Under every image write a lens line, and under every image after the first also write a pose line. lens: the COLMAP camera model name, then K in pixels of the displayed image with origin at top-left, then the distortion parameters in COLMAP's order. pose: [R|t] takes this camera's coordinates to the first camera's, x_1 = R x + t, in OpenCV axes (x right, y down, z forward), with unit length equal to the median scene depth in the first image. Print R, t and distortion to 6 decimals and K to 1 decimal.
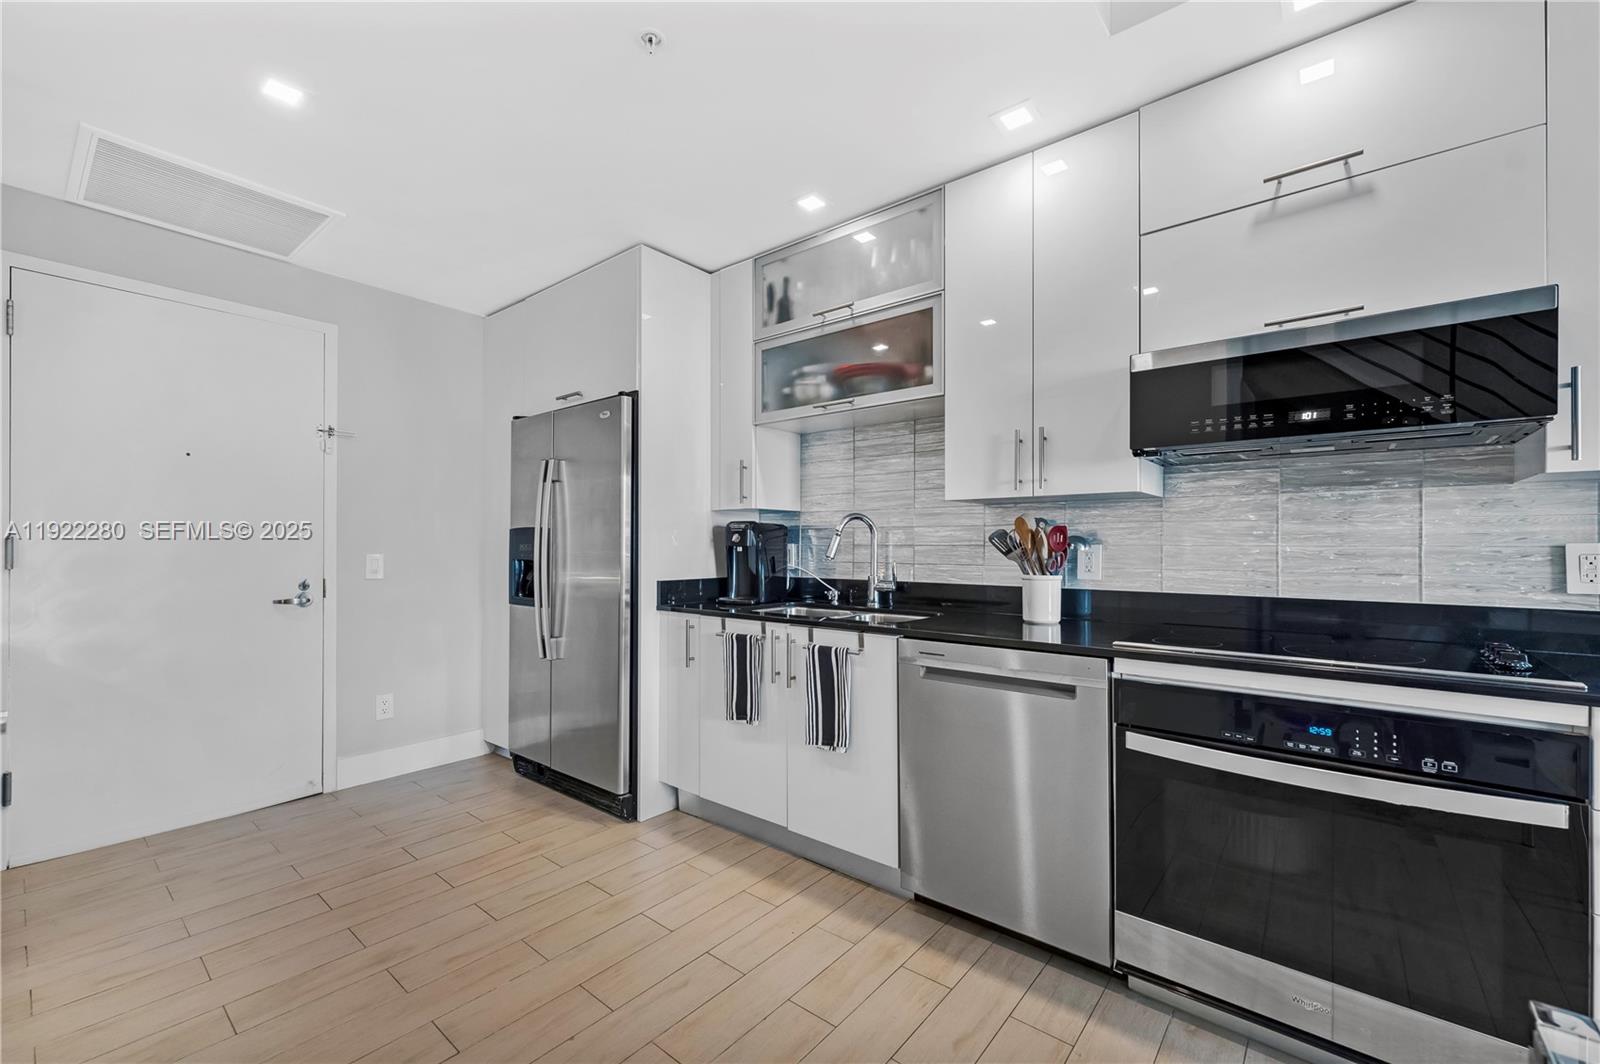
lens RADIAL K [[654.4, 0, 798.3], [0, 654.4, 536.6], [0, 0, 1]] dist [0.002772, -0.000234]
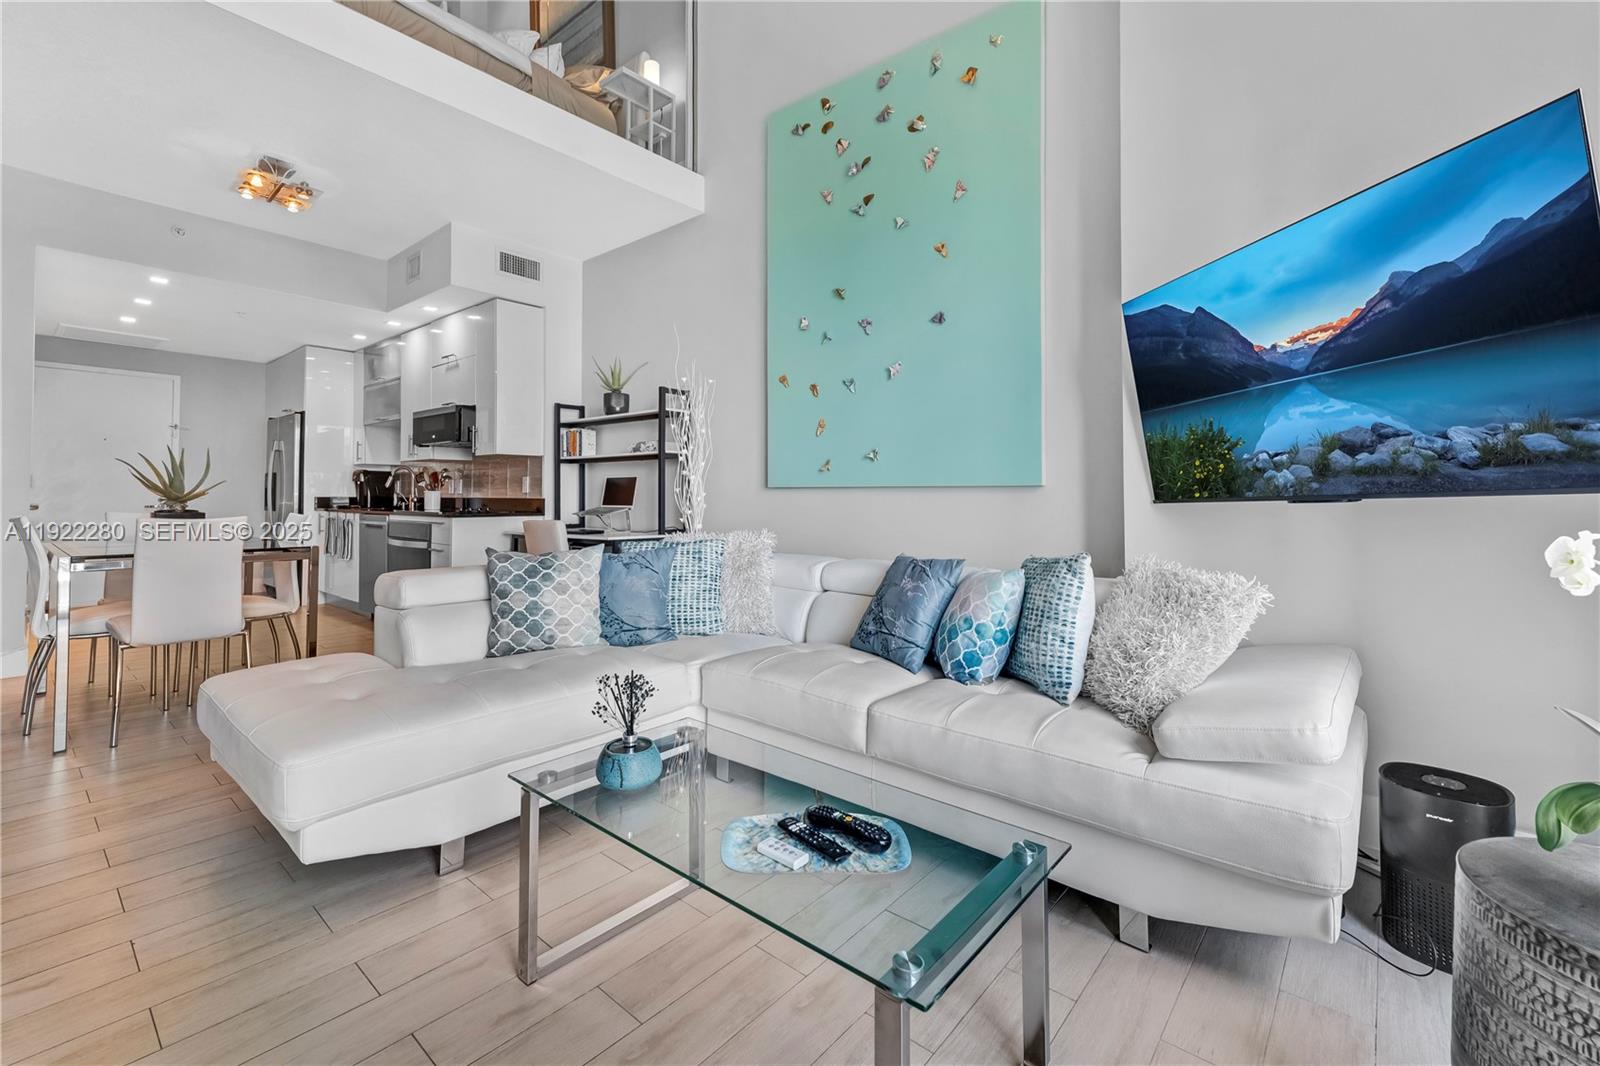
lens RADIAL K [[660.2, 0, 797.5], [0, 660.2, 474.9], [0, 0, 1]] dist [0.000391, -0.001716]
pose [[1.000000, 0.000190, 0.000786, 1.422681], [-0.000180, 0.999921, -0.012598, 0.022605], [-0.000788, 0.012598, 0.999920, -1.238539]]
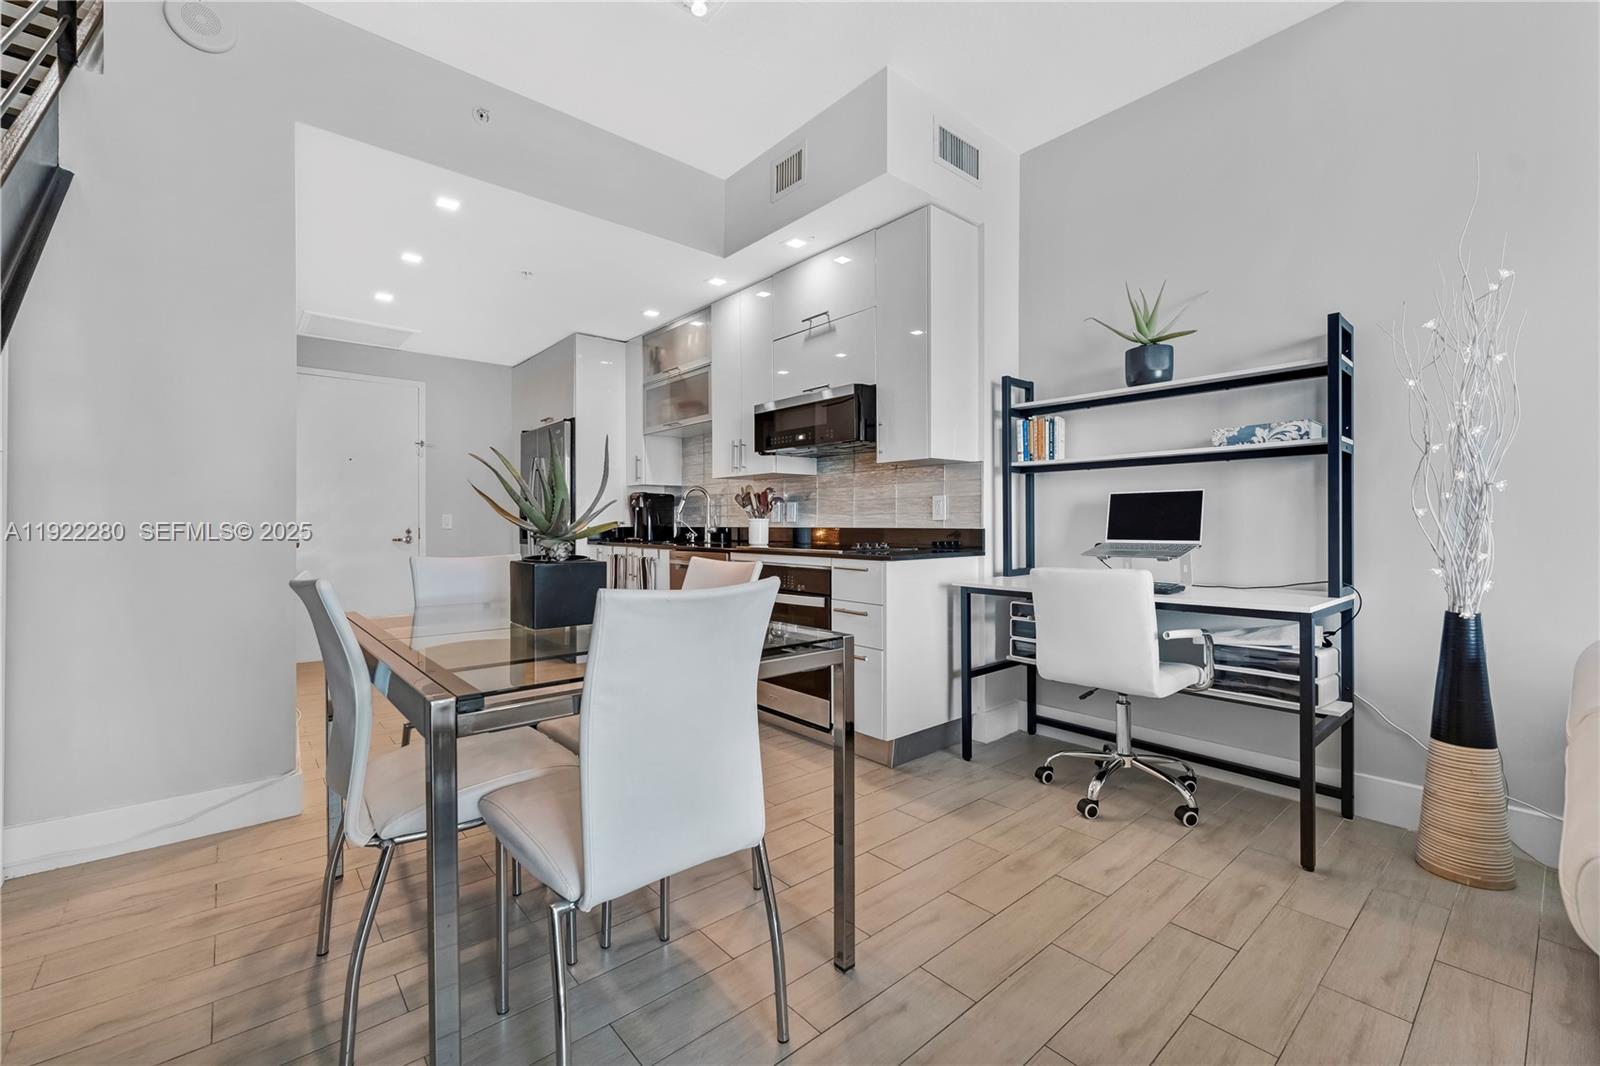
lens RADIAL K [[660.2, 0, 801.3], [0, 660.2, 520.7], [0, 0, 1]] dist [0.000391, -0.001716]
pose [[0.986422, -0.003508, -0.164196, 0.632142], [0.004902, 0.999955, 0.008089, 0.039375], [0.164160, -0.008784, 0.986395, -0.630749]]
